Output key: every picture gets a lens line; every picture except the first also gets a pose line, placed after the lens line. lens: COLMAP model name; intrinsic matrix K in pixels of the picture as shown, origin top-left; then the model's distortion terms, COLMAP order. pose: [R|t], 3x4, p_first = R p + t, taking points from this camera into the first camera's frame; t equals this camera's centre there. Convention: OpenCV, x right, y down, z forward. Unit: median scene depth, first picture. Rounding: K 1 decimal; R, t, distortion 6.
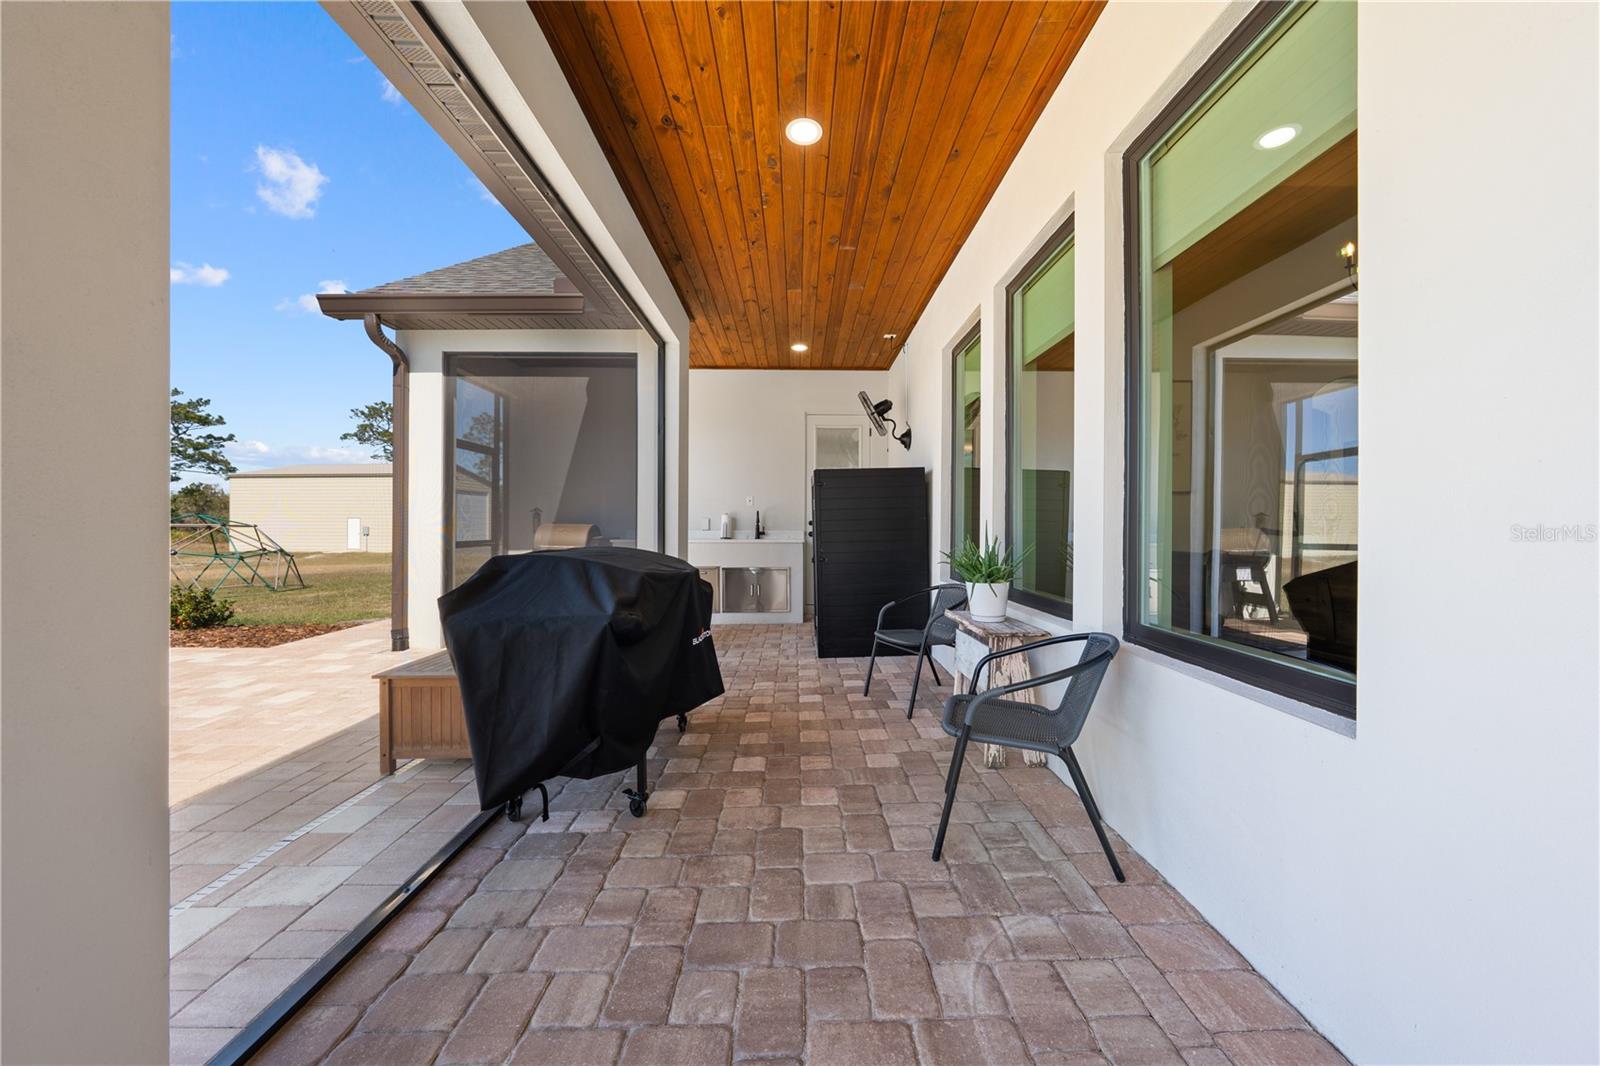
lens RADIAL K [[543.3, 0, 800.7], [0, 543.3, 529.1], [0, 0, 1]] dist [-0.003486, 0.000424]
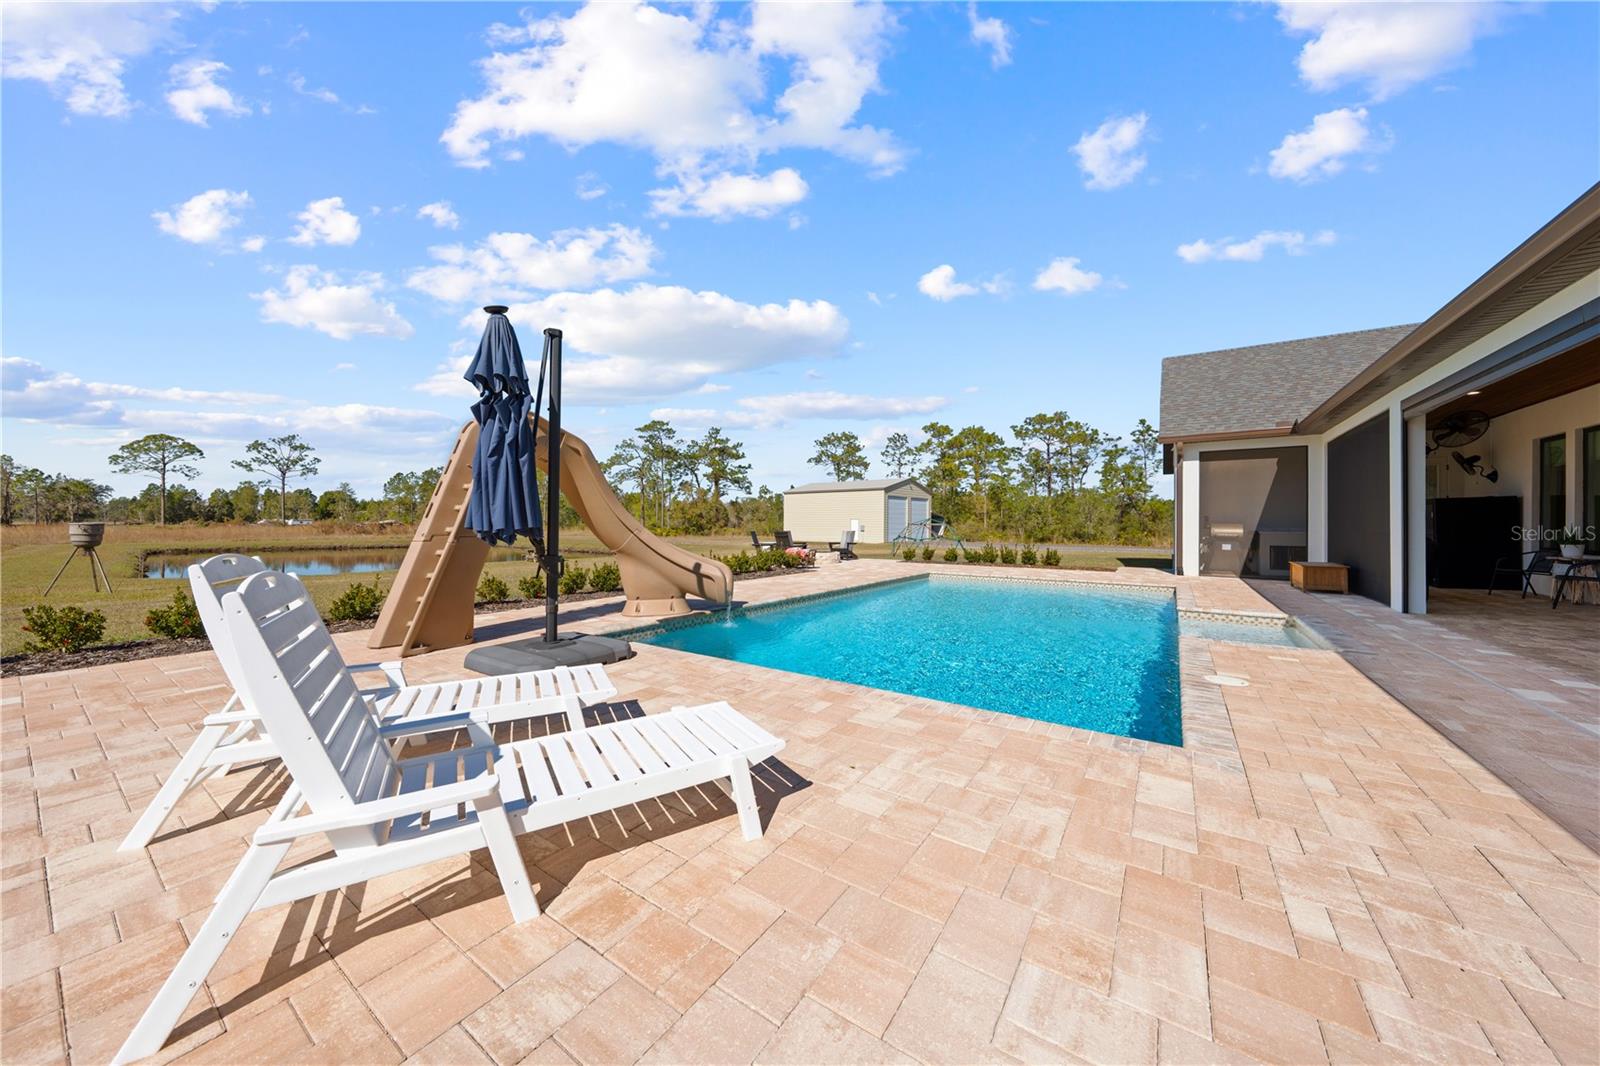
lens RADIAL K [[543.3, 0, 807.6], [0, 543.3, 523.5], [0, 0, 1]] dist [-0.003486, 0.000424]
pose [[0.820225, 0.001007, -0.572040, -0.054043], [-0.006807, 0.999945, -0.007999, 0.001493], [0.572001, 0.010455, 0.820186, -0.148203]]
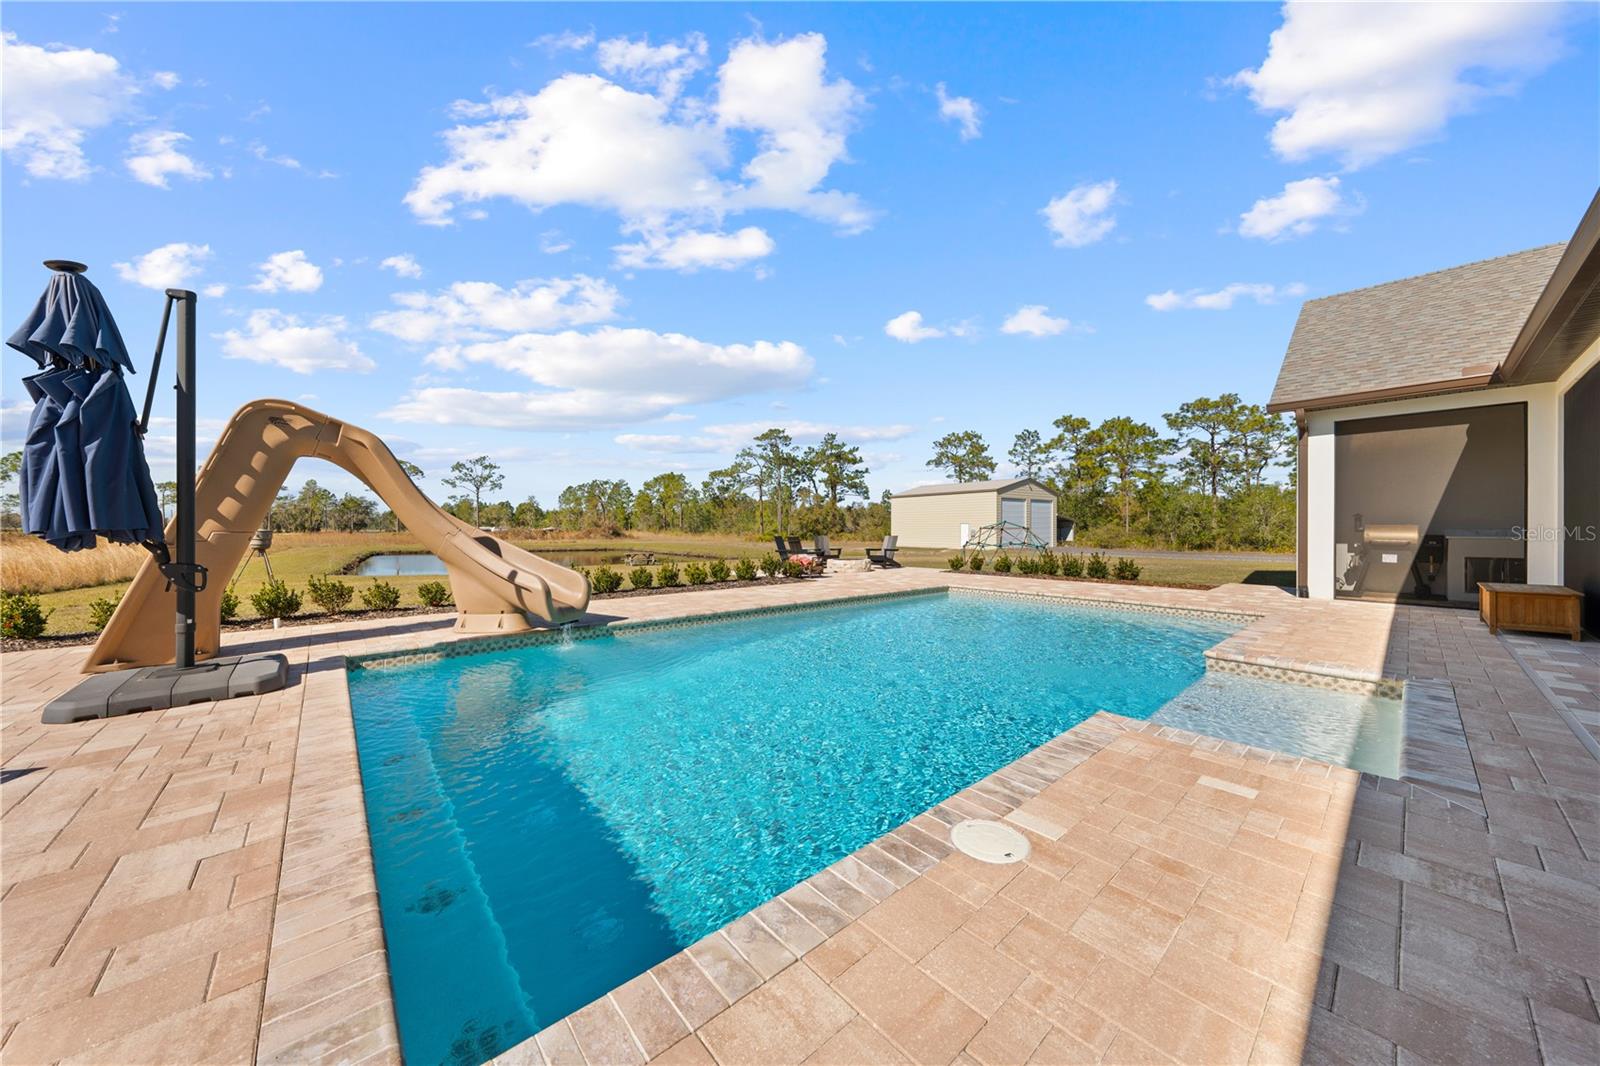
lens RADIAL K [[543.3, 0, 805.4], [0, 543.3, 528.6], [0, 0, 1]] dist [-0.003486, 0.000424]
pose [[0.653524, -0.002815, -0.756901, -0.035193], [-0.004601, 0.999960, -0.007691, 0.001721], [0.756892, 0.008509, 0.653485, -0.100061]]
